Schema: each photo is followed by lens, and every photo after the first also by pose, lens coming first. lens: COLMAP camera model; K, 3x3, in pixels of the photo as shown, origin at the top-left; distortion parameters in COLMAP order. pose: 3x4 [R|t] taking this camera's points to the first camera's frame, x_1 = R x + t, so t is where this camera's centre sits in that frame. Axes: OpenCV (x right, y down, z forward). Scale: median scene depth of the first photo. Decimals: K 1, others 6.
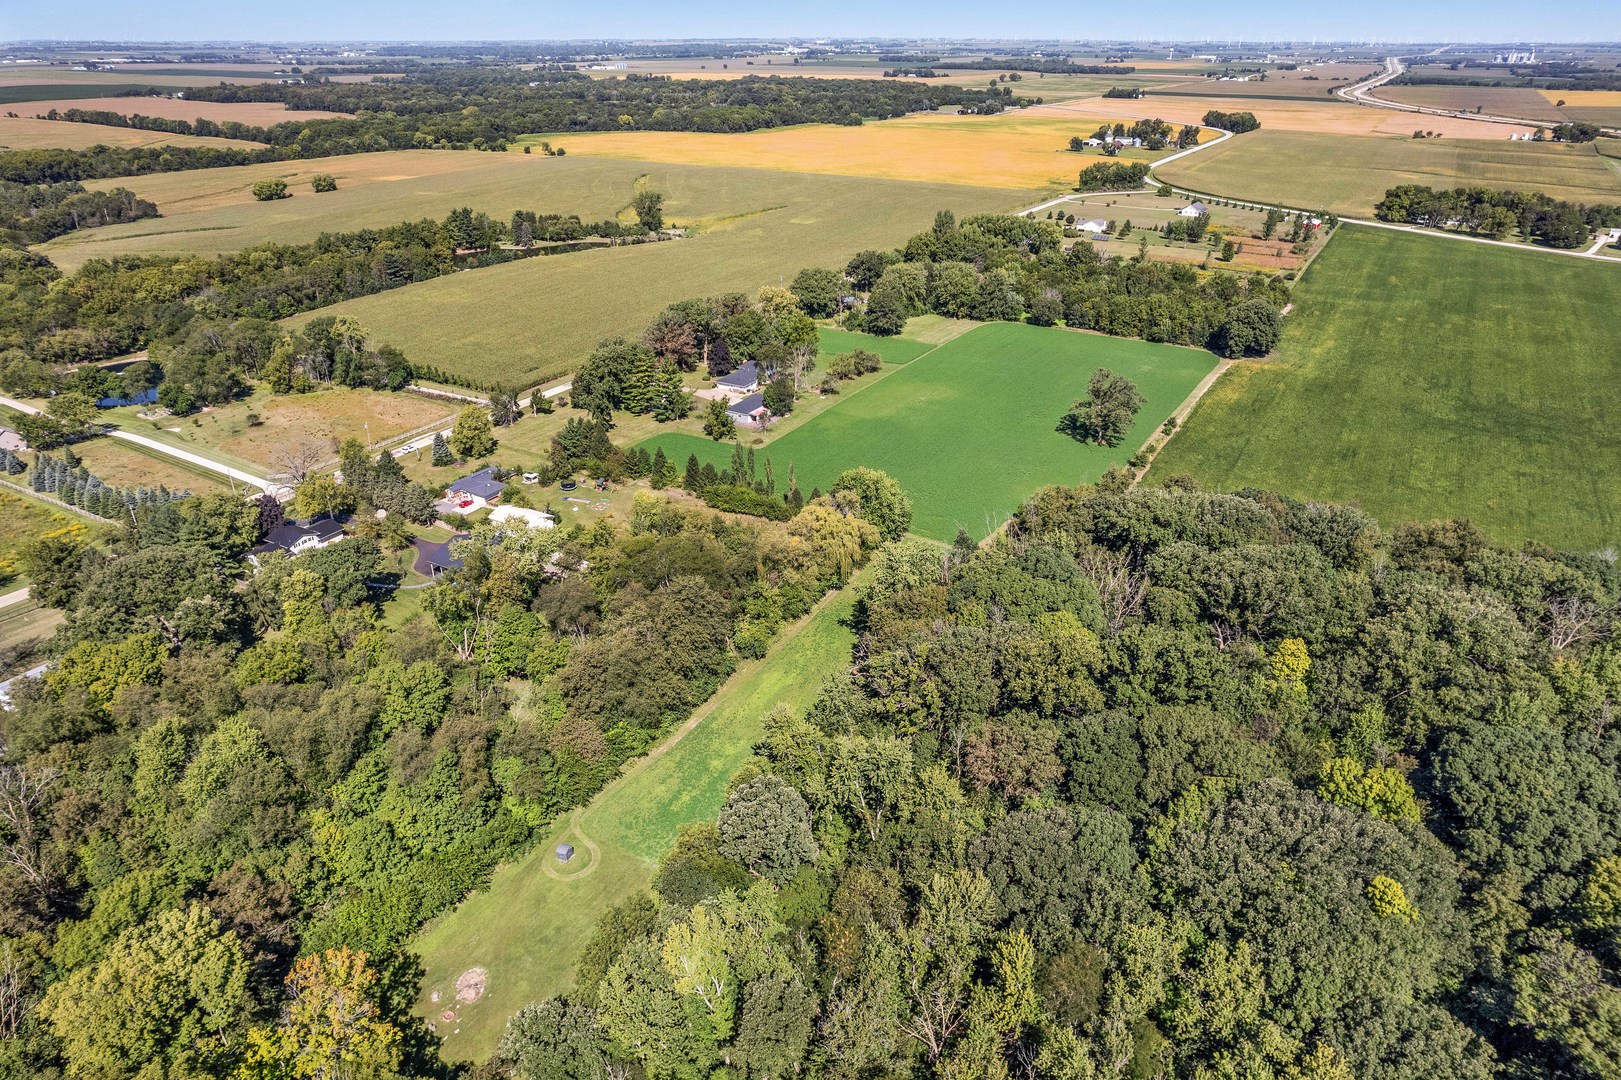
lens RADIAL K [[1049.0, 0, 833.9], [0, 1049.0, 516.8], [0, 0, 1]] dist [-0.093880, 0.085668]
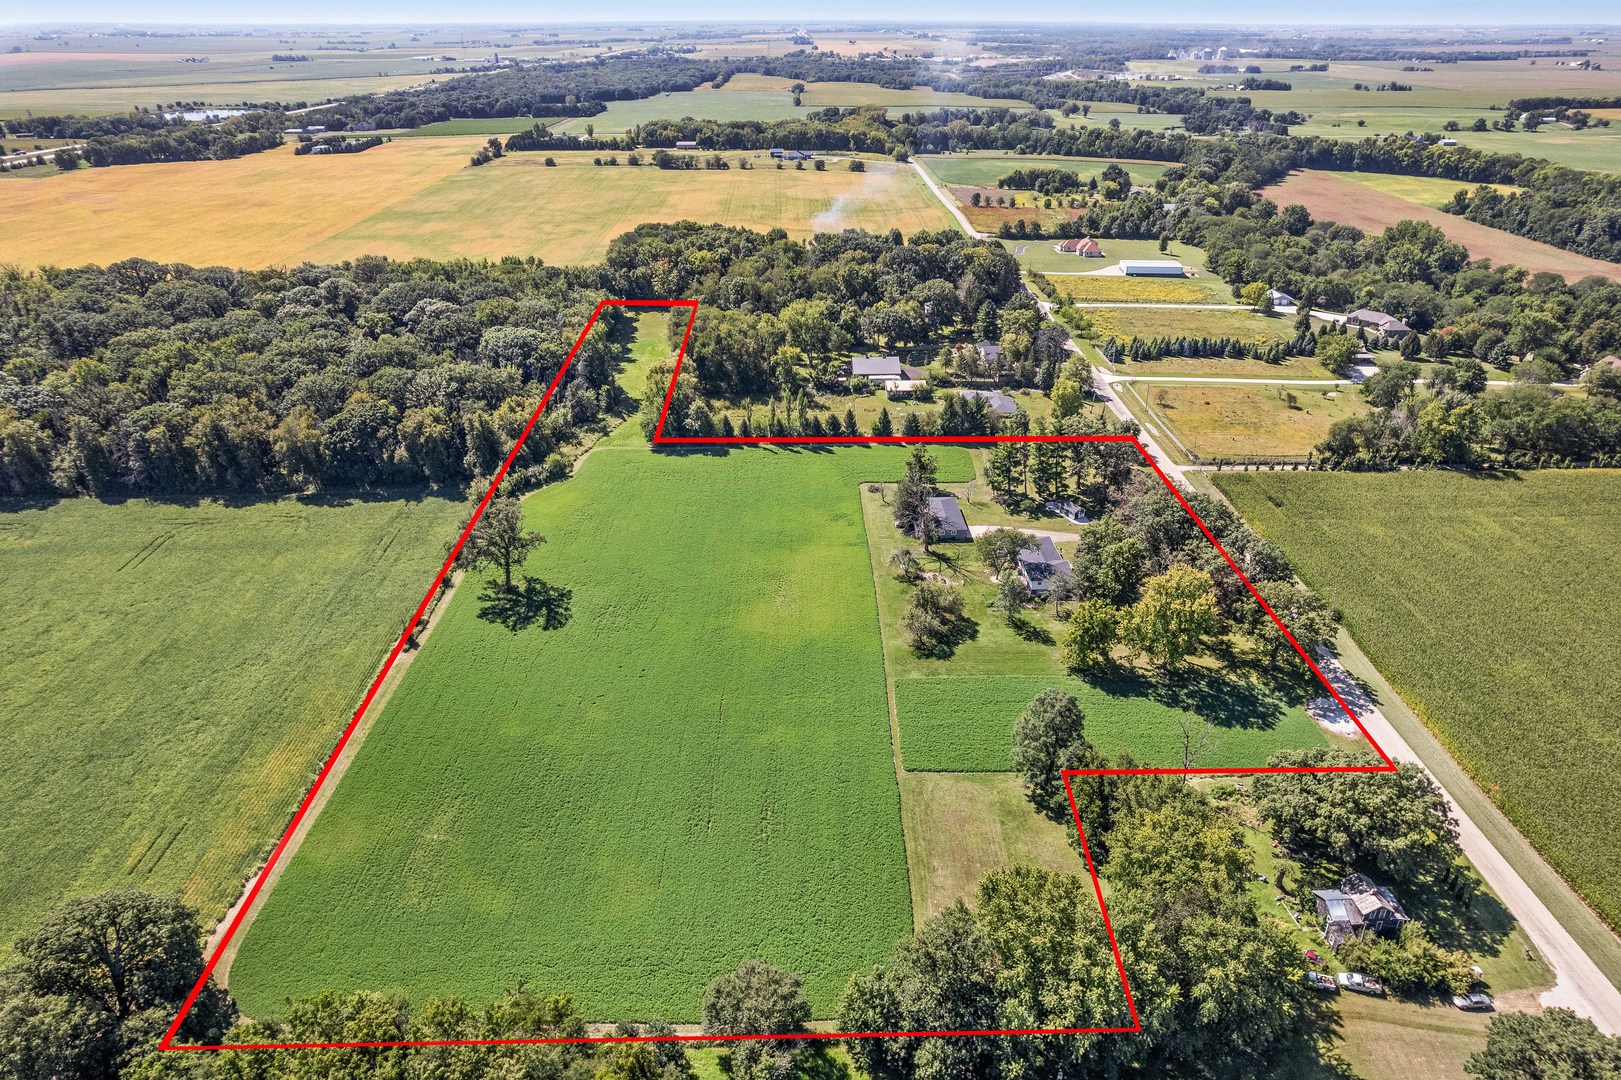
lens RADIAL K [[1049.0, 0, 833.9], [0, 1049.0, 516.8], [0, 0, 1]] dist [-0.093880, 0.085668]
pose [[-0.844276, 0.233132, -0.482543, 0.205574], [-0.226866, 0.660280, 0.715934, -0.357194], [0.485521, 0.713919, -0.504569, 0.735123]]
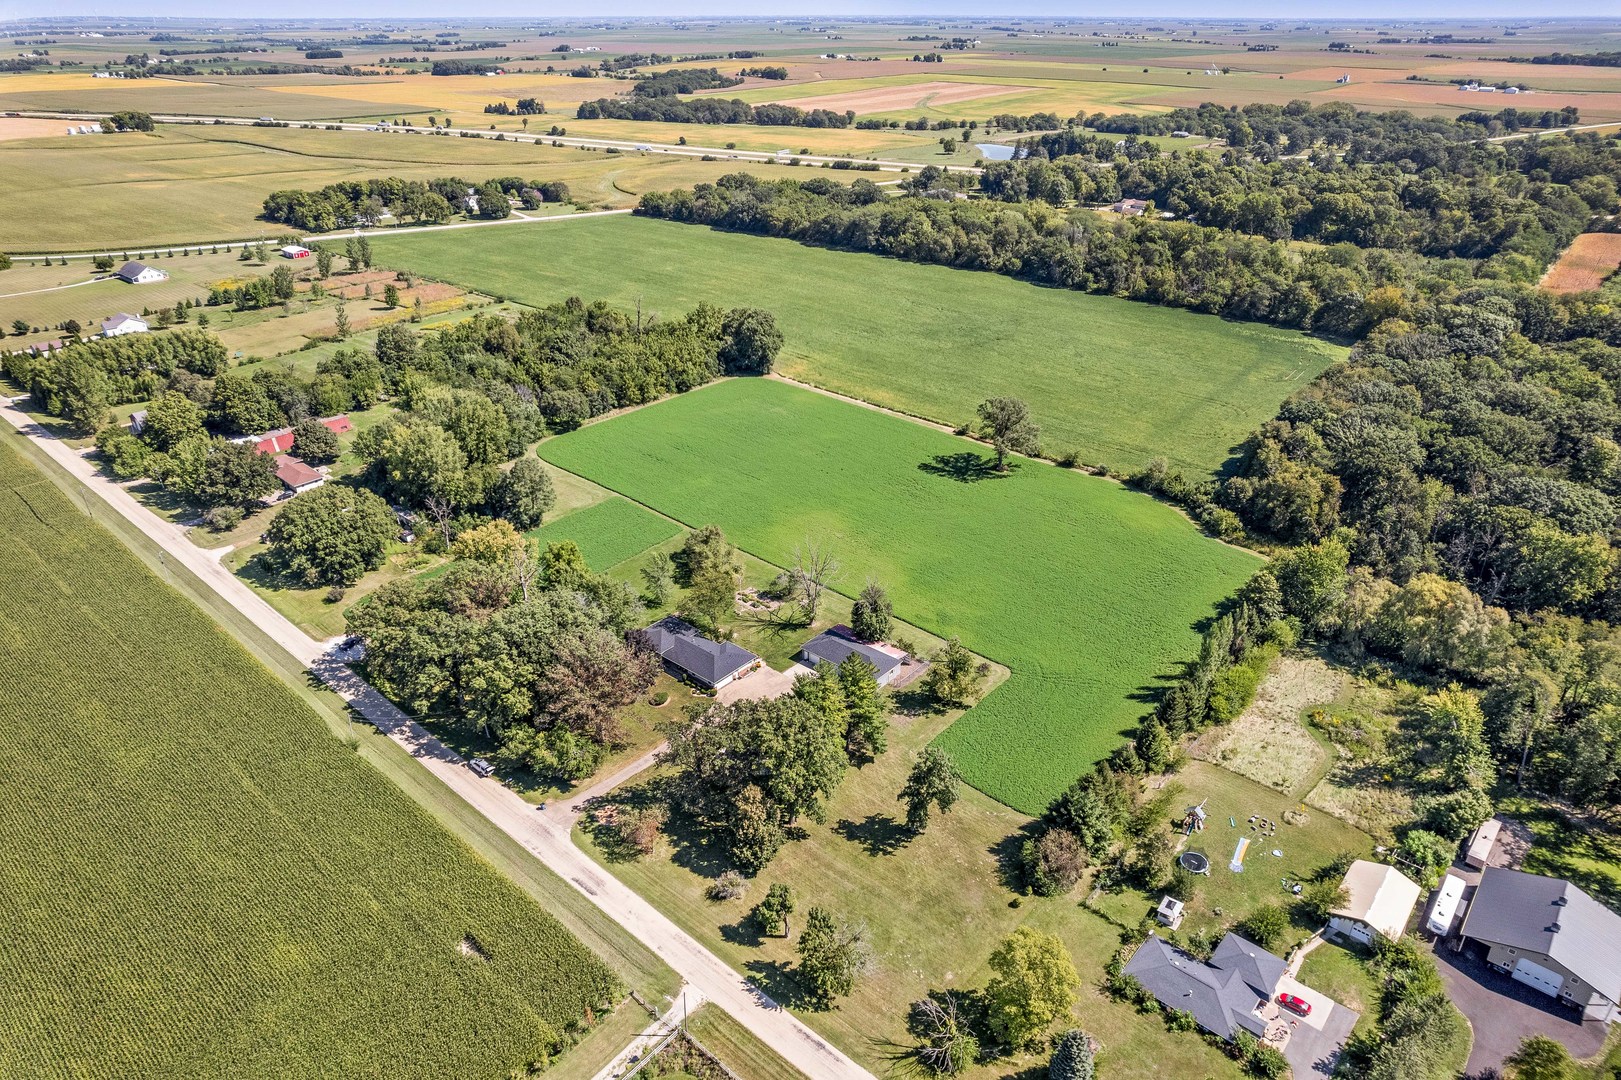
lens RADIAL K [[1049.0, 0, 833.9], [0, 1049.0, 516.8], [0, 0, 1]] dist [-0.093880, 0.085668]
pose [[0.179030, -0.434342, 0.882777, -0.324247], [0.416446, 0.846382, 0.331979, -0.210581], [-0.891359, 0.308195, 0.332408, 0.415282]]
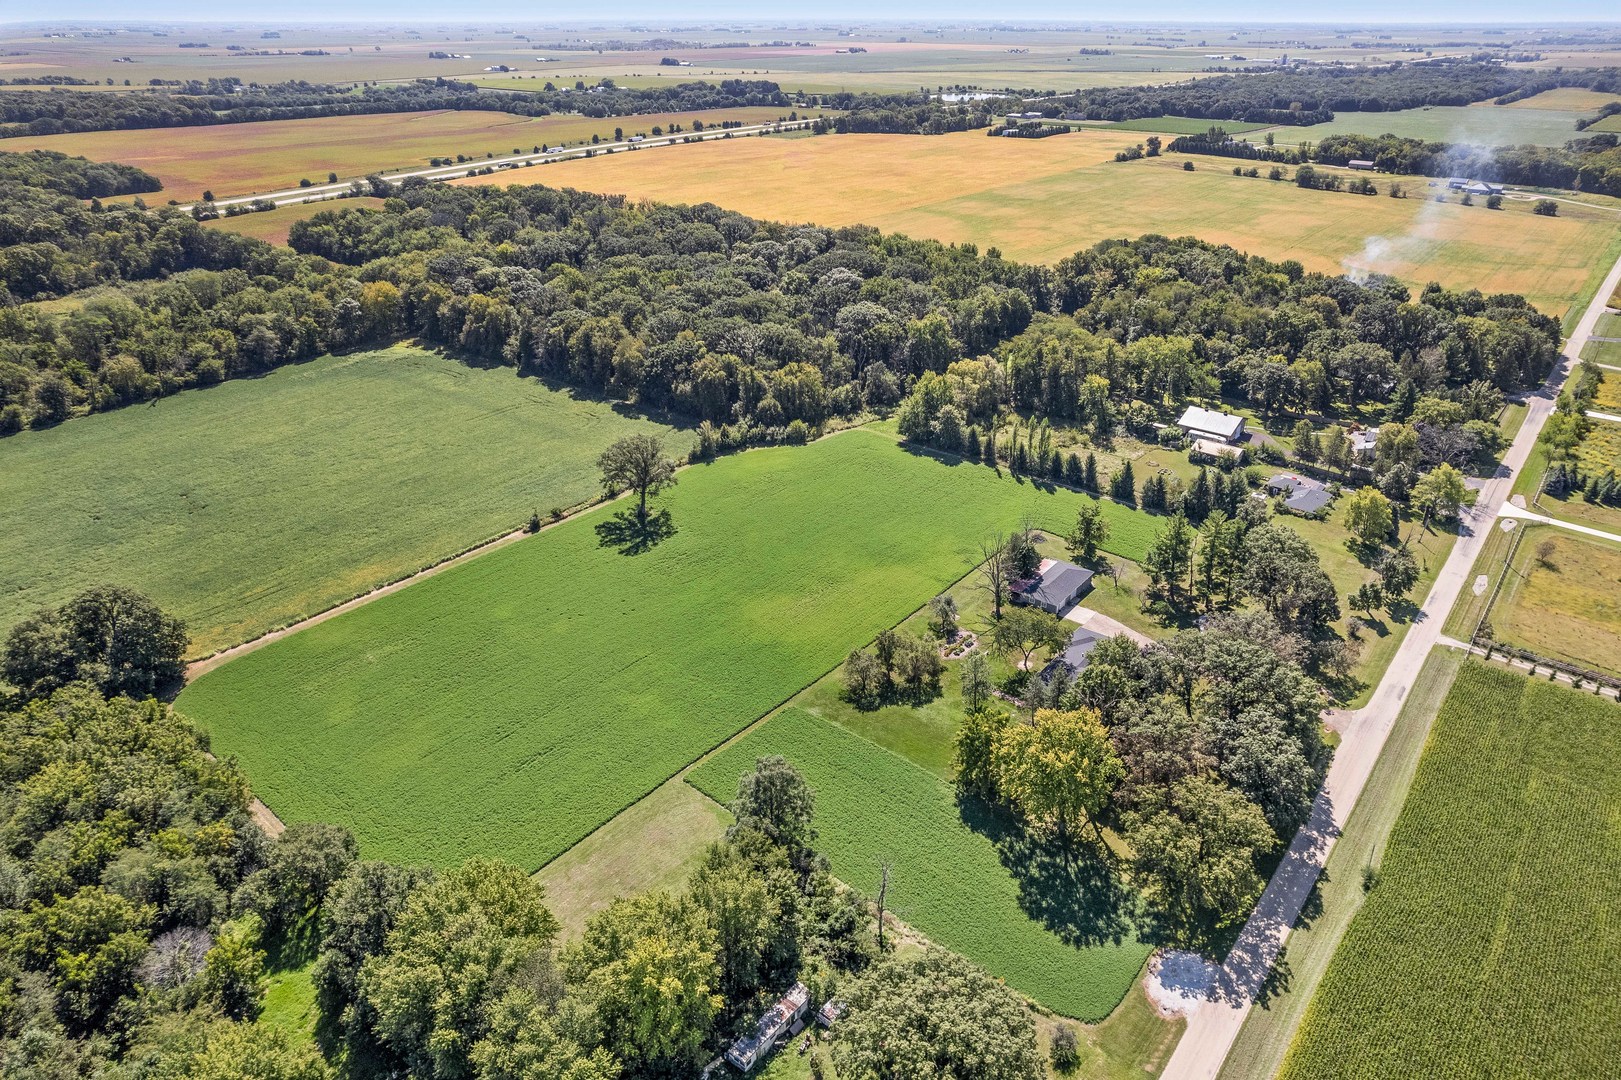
lens RADIAL K [[1049.0, 0, 833.9], [0, 1049.0, 516.8], [0, 0, 1]] dist [-0.093880, 0.085668]
pose [[-0.989715, -0.062594, 0.128632, -0.009265], [0.060299, 0.632866, 0.771910, -0.371724], [-0.129724, 0.771727, -0.622583, 0.766397]]
